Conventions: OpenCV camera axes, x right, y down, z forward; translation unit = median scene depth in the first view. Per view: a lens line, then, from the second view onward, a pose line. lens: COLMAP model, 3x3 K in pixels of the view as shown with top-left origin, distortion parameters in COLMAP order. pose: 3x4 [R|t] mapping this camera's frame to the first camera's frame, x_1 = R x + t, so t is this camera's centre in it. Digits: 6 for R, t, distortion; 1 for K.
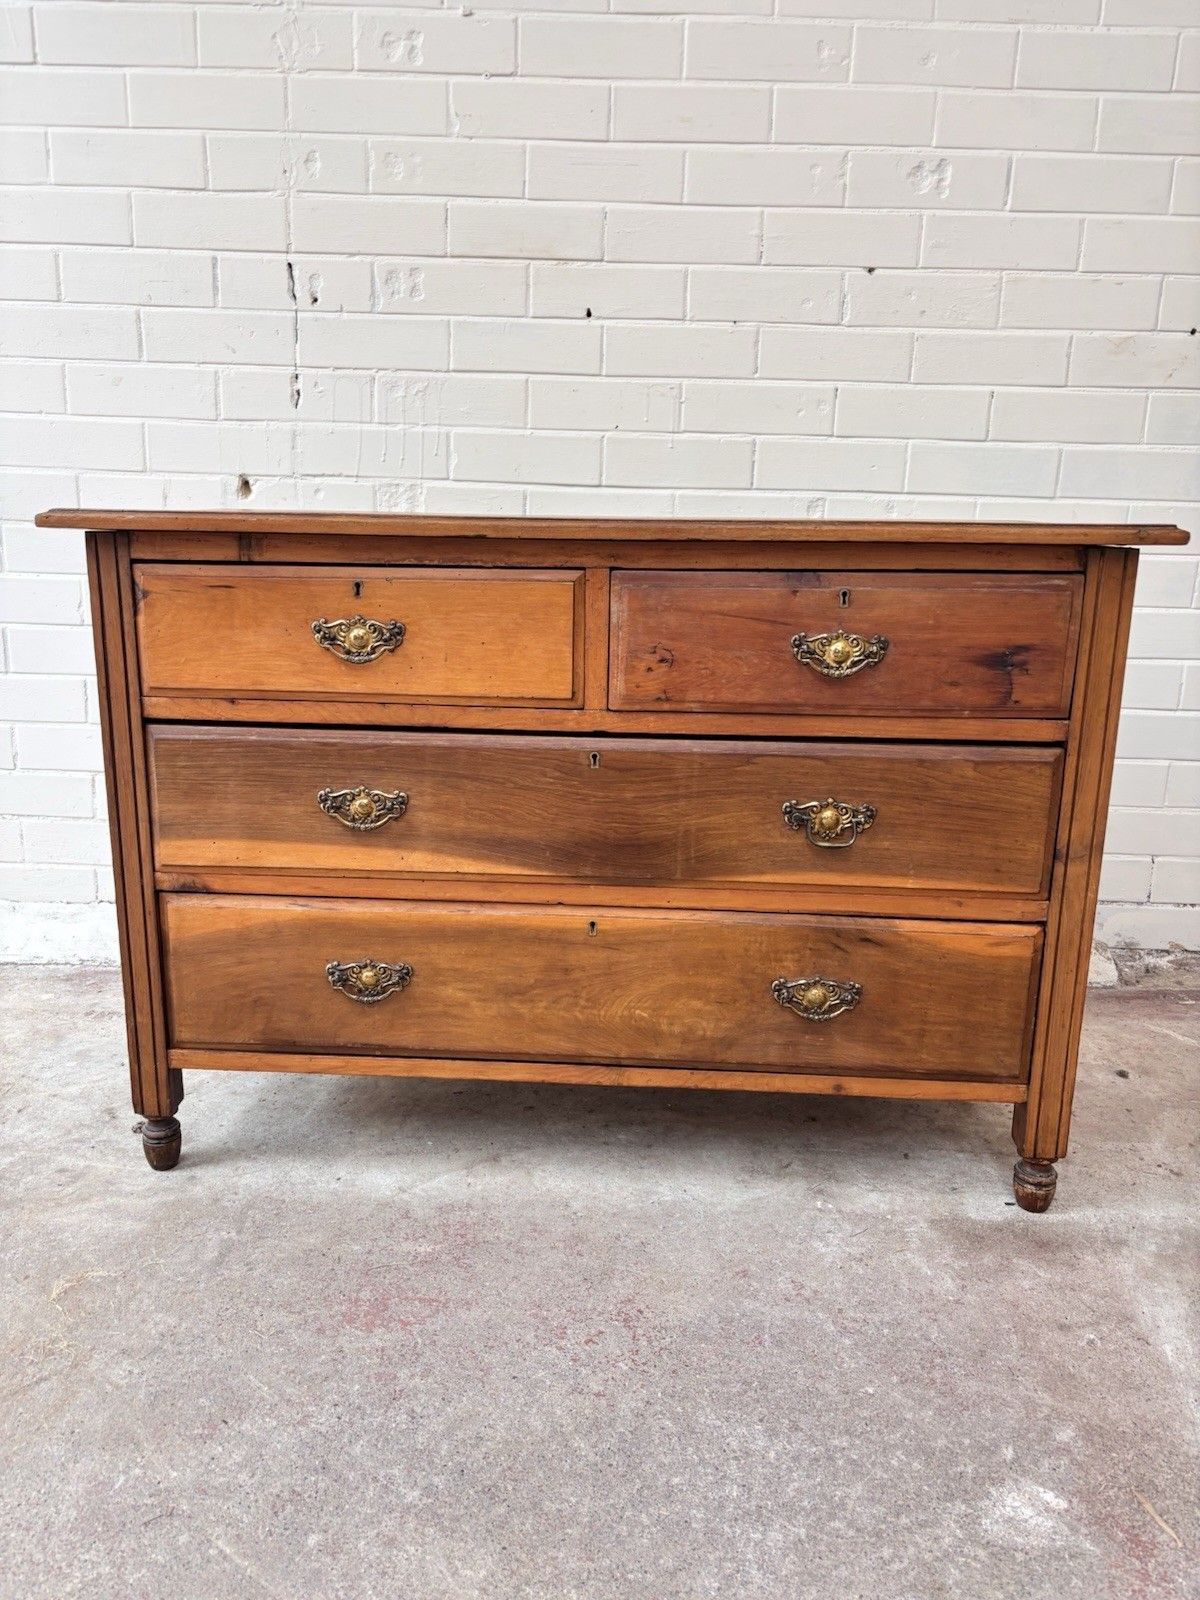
lens RADIAL K [[1213.9, 0, 585.9], [0, 1213.9, 805.6], [0, 0, 1]] dist [0.041130, -0.048935]
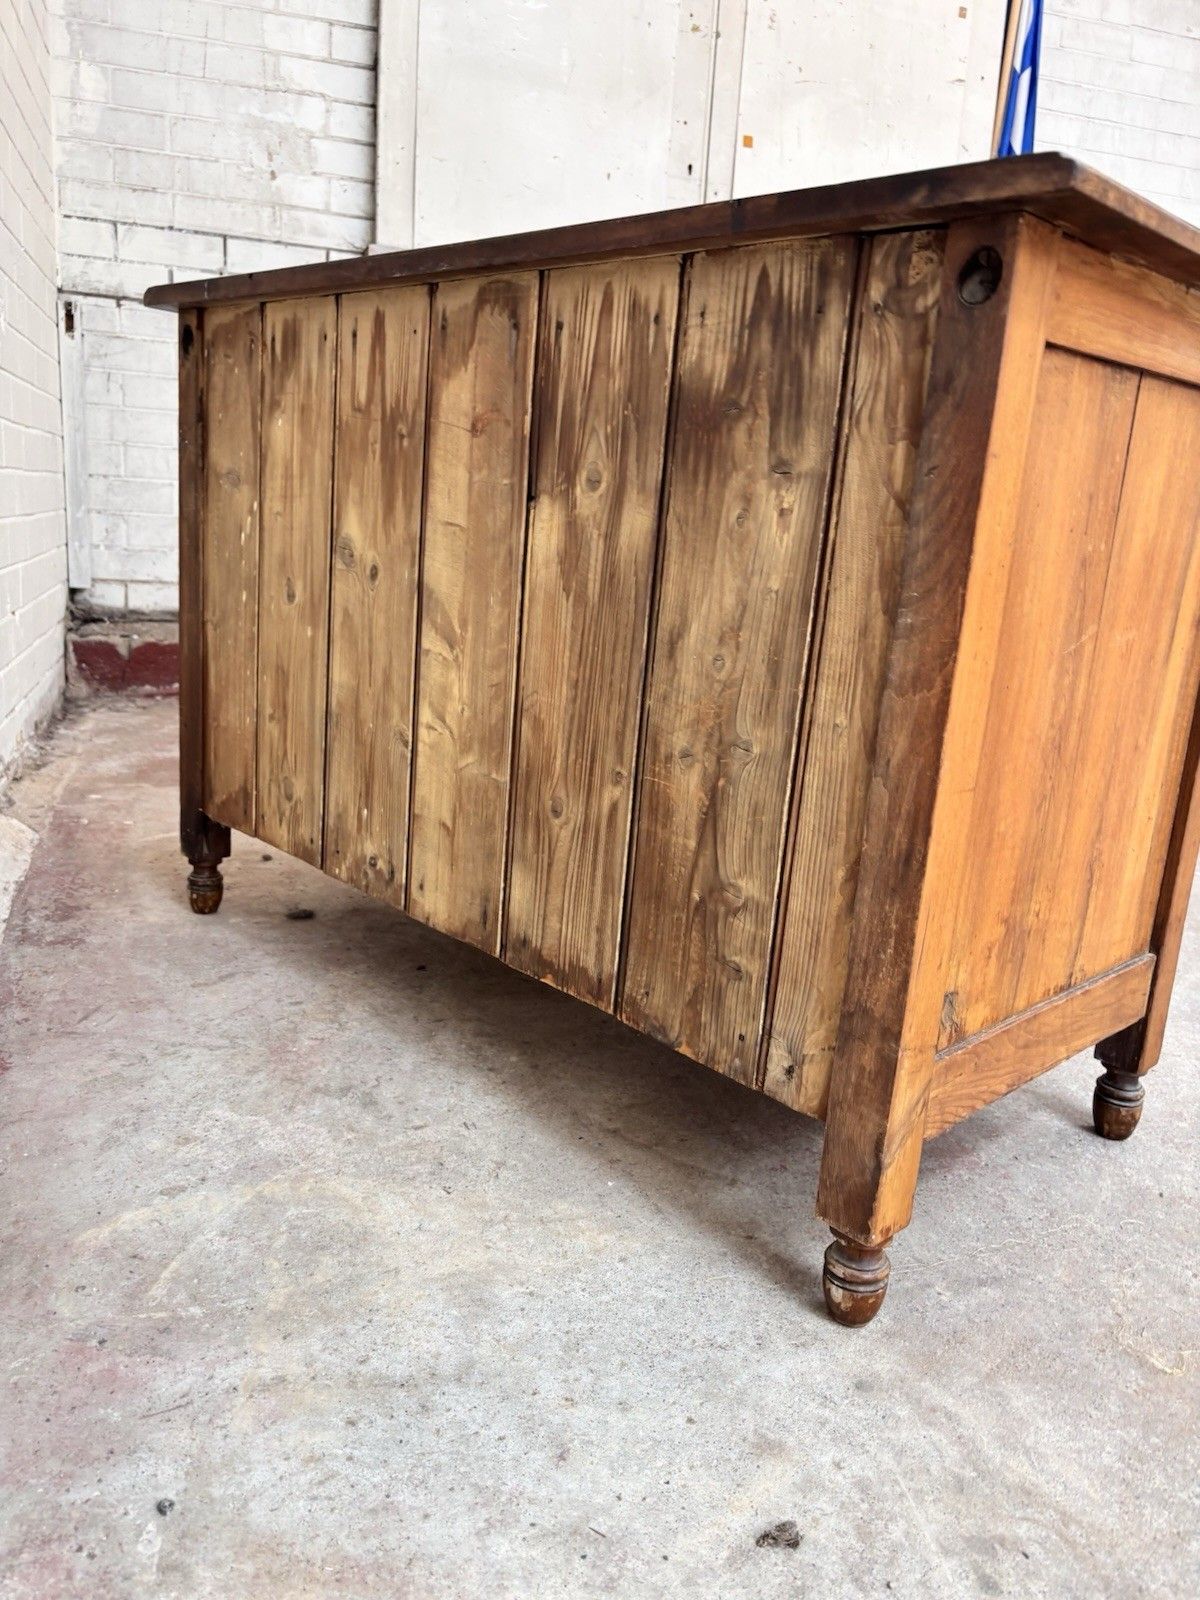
lens RADIAL K [[1213.9, 0, 596.6], [0, 1213.9, 791.8], [0, 0, 1]] dist [0.041130, -0.048935]
pose [[-0.314896, -0.258715, 0.913185, -0.770891], [0.146386, 0.937382, 0.316049, -0.162140], [-0.937769, 0.233200, -0.257305, 1.258869]]
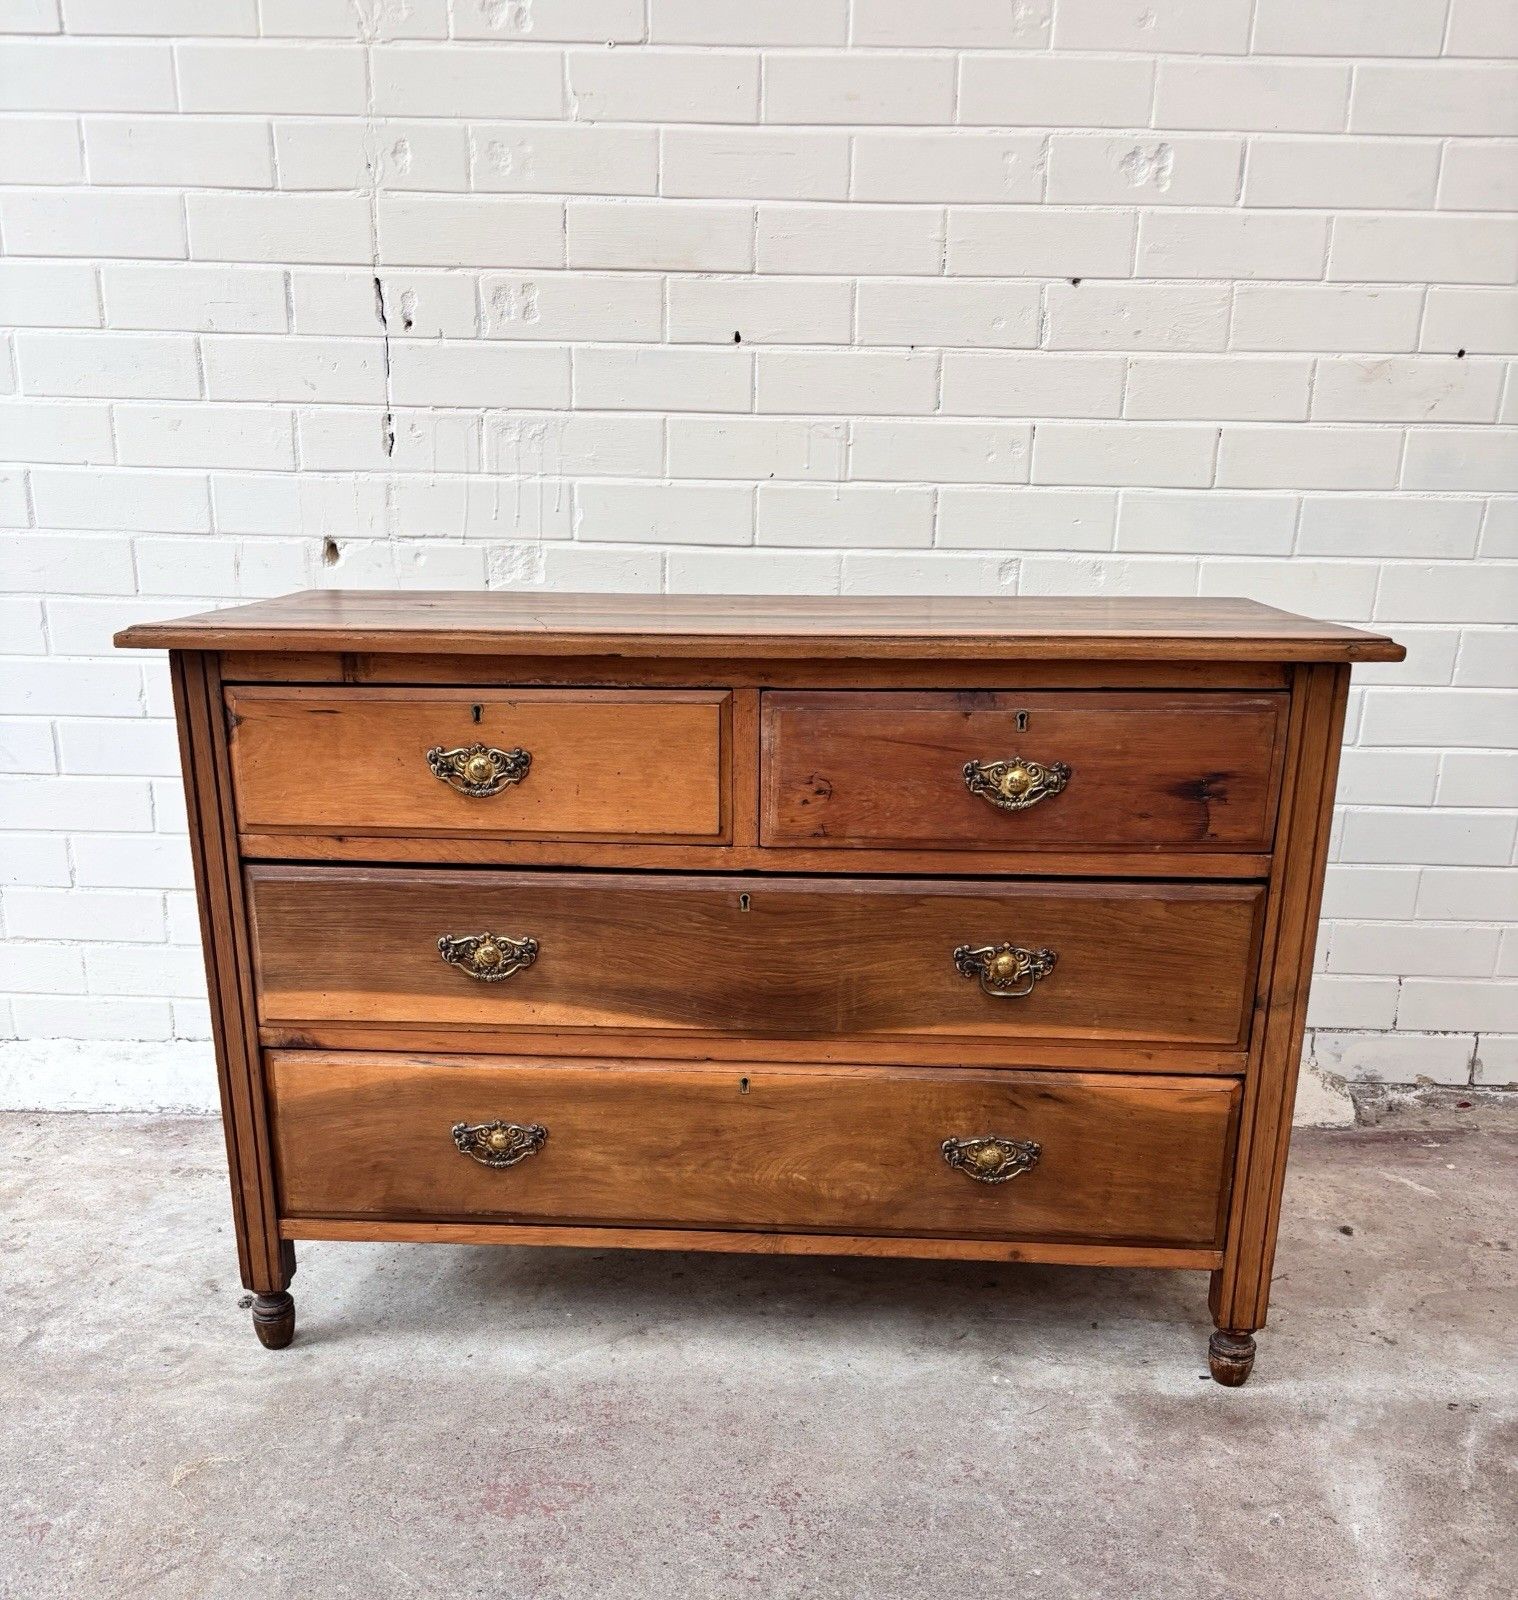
lens RADIAL K [[1540.1, 0, 743.9], [0, 1540.1, 1012.6], [0, 0, 1]] dist [0.015820, 0.000000]
pose [[0.999957, -0.008815, -0.002930, 0.008382], [0.009046, 0.995766, 0.091478, -0.056544], [0.002111, -0.091501, 0.995803, -0.131286]]
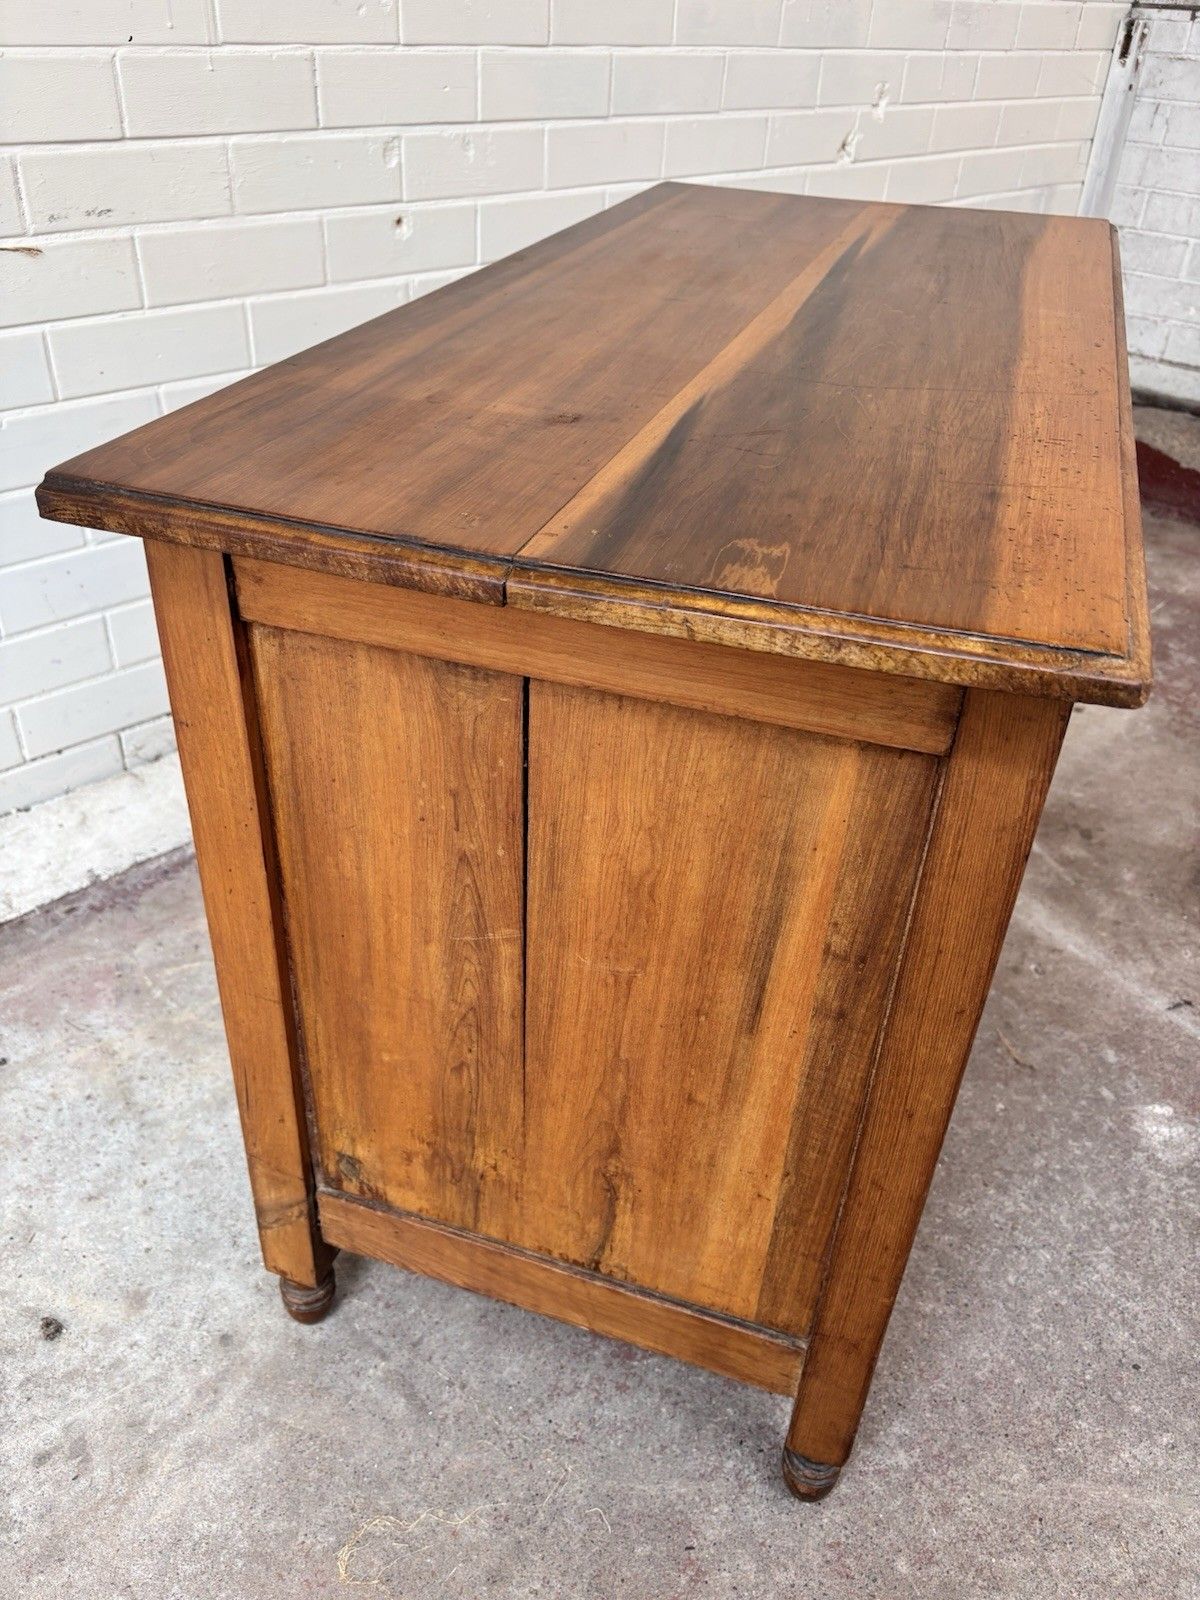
lens RADIAL K [[1213.9, 0, 592.6], [0, 1213.9, 808.7], [0, 0, 1]] dist [0.041130, -0.048935]
pose [[0.693546, -0.402822, 0.597267, -0.503571], [0.146371, 0.890562, 0.430667, -0.272476], [-0.705386, -0.211265, 0.676607, 0.439365]]
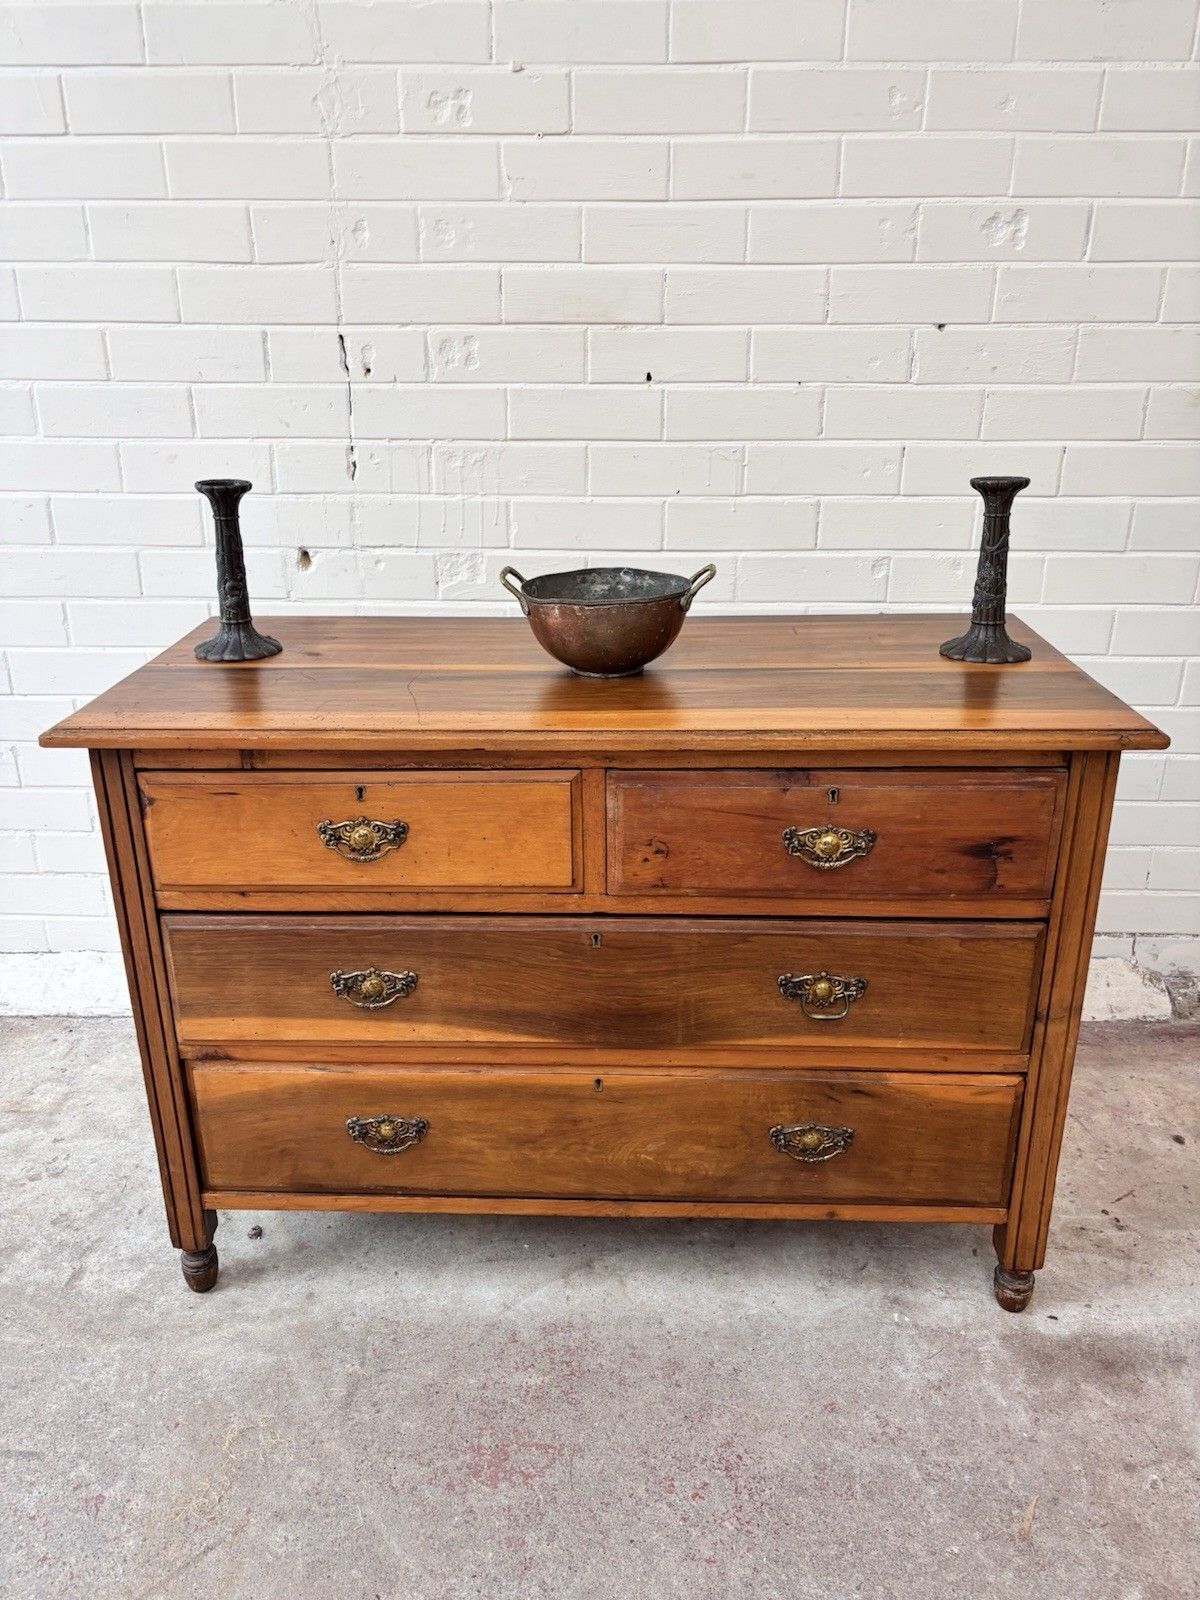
lens RADIAL K [[1213.9, 0, 586.2], [0, 1213.9, 789.3], [0, 0, 1]] dist [0.041130, -0.048935]
pose [[0.999566, -0.022723, -0.018743, -0.051525], [0.024883, 0.991911, 0.124469, -0.280318], [0.015763, -0.124881, 0.992046, -0.010872]]
